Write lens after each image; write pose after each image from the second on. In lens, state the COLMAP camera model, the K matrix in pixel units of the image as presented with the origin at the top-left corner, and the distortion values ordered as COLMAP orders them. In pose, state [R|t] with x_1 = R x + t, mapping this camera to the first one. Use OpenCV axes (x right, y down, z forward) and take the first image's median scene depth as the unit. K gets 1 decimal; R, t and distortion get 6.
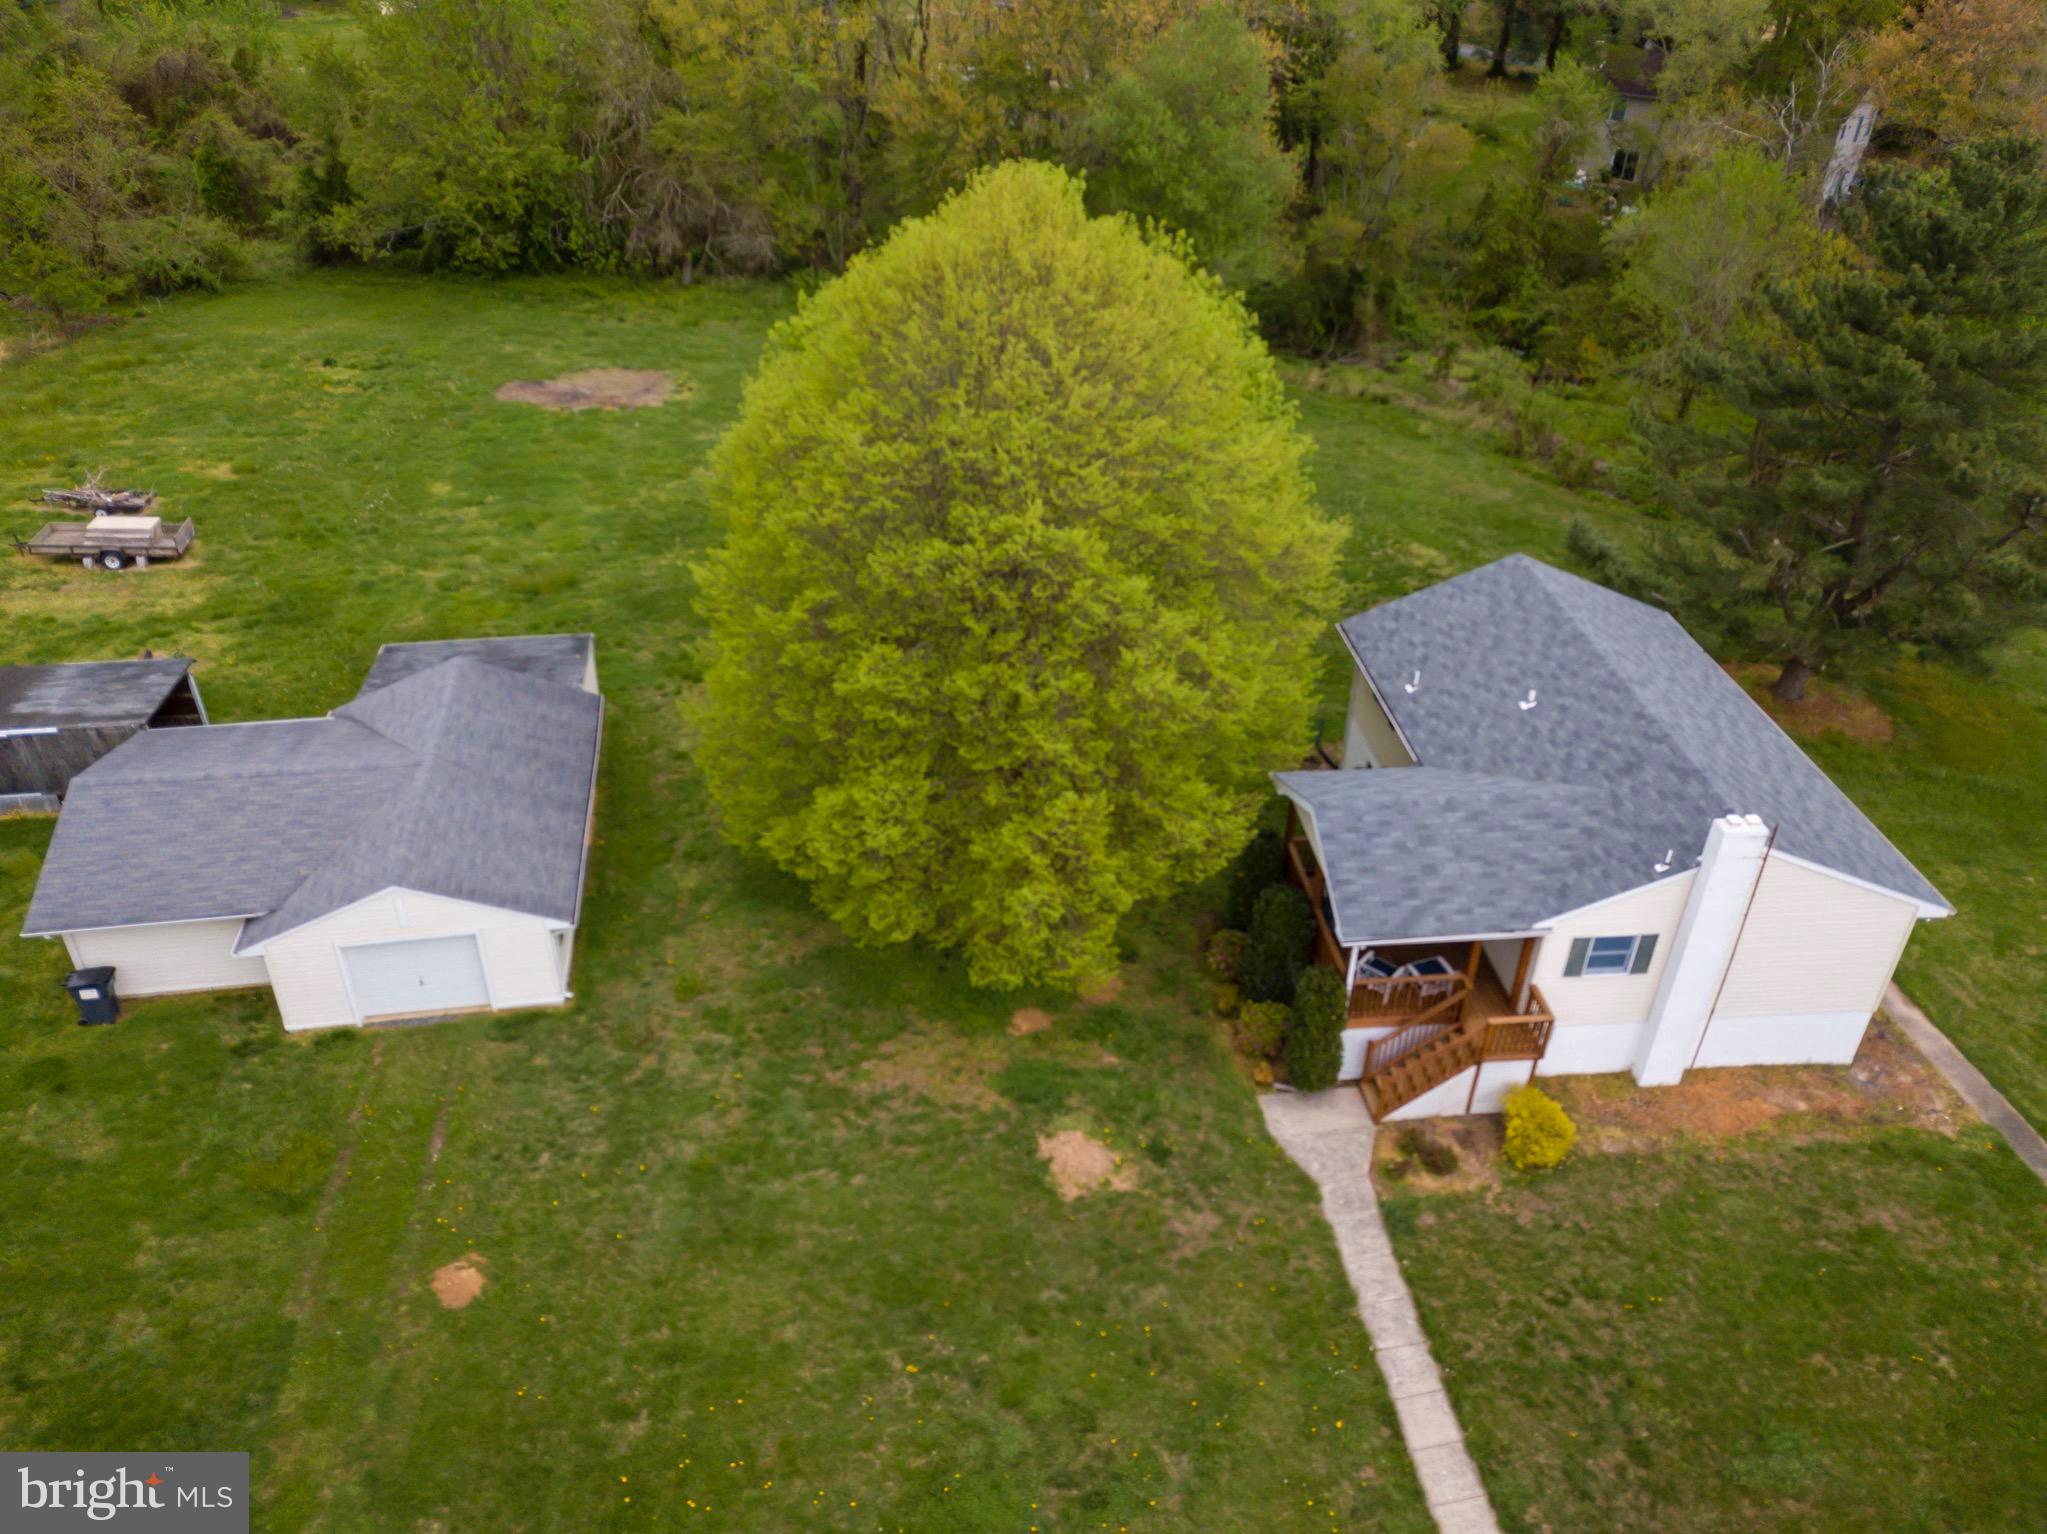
lens RADIAL K [[1549.7, 0, 1021.9], [0, 1549.7, 766.9], [0, 0, 1]] dist [0.024401, -0.004238]
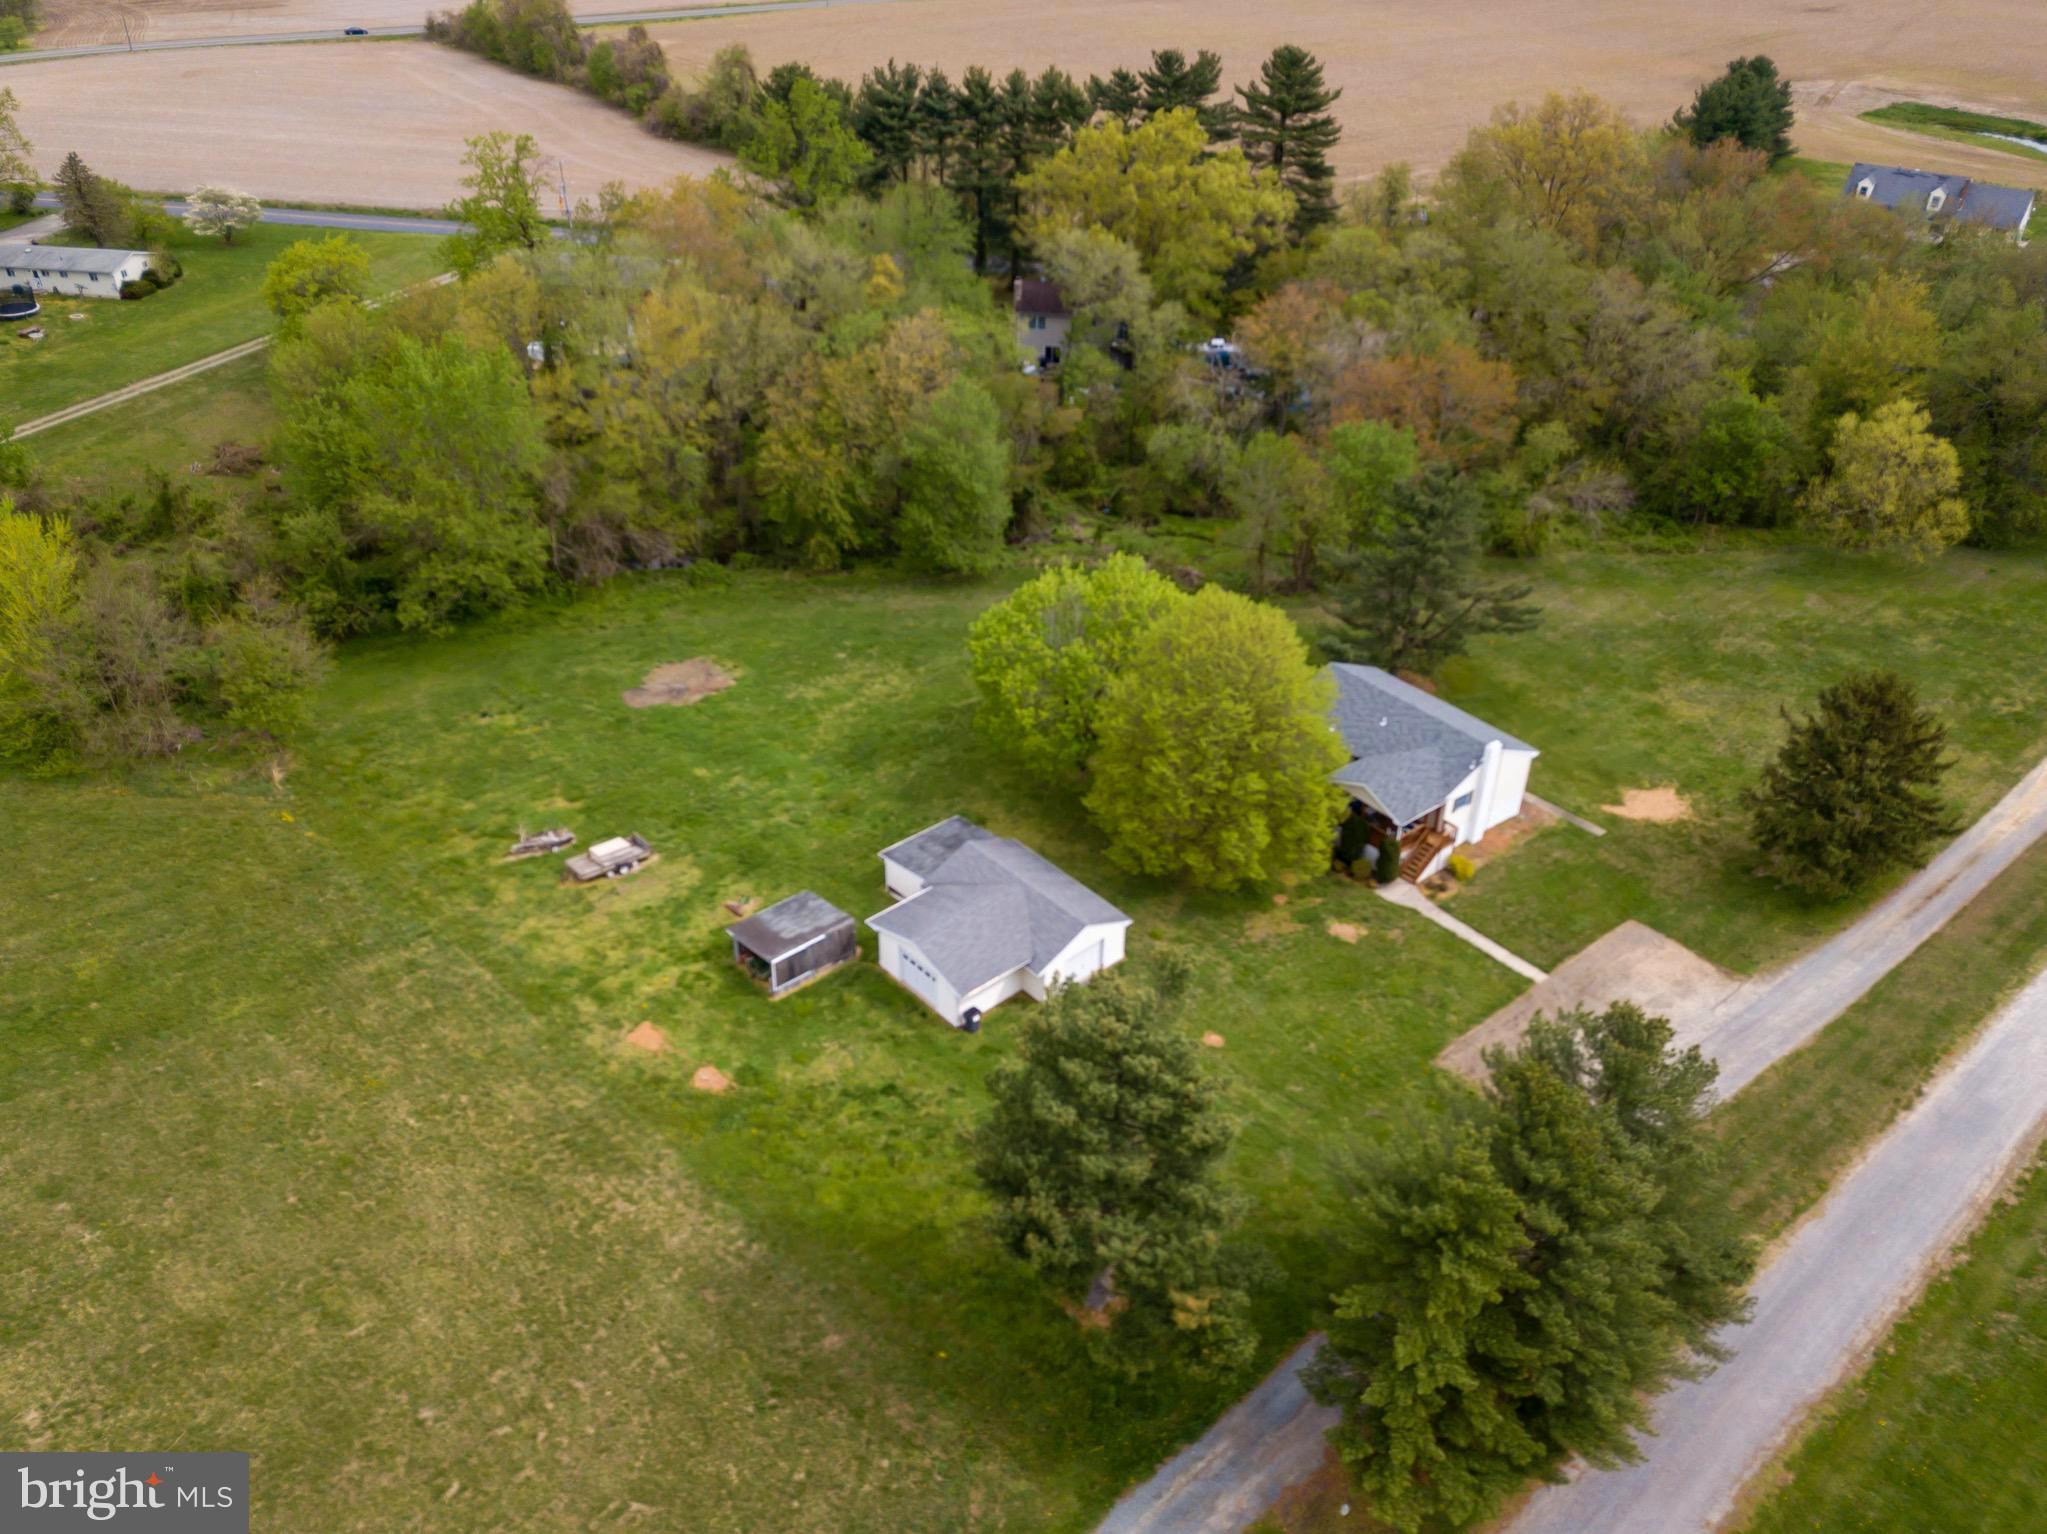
lens RADIAL K [[1549.7, 0, 1029.4], [0, 1549.7, 769.6], [0, 0, 1]] dist [0.024401, -0.004238]
pose [[0.844811, -0.296217, 0.445590, -1.545231], [0.295910, 0.952486, 0.072161, -0.375248], [-0.445794, 0.070892, 0.892324, -1.196080]]
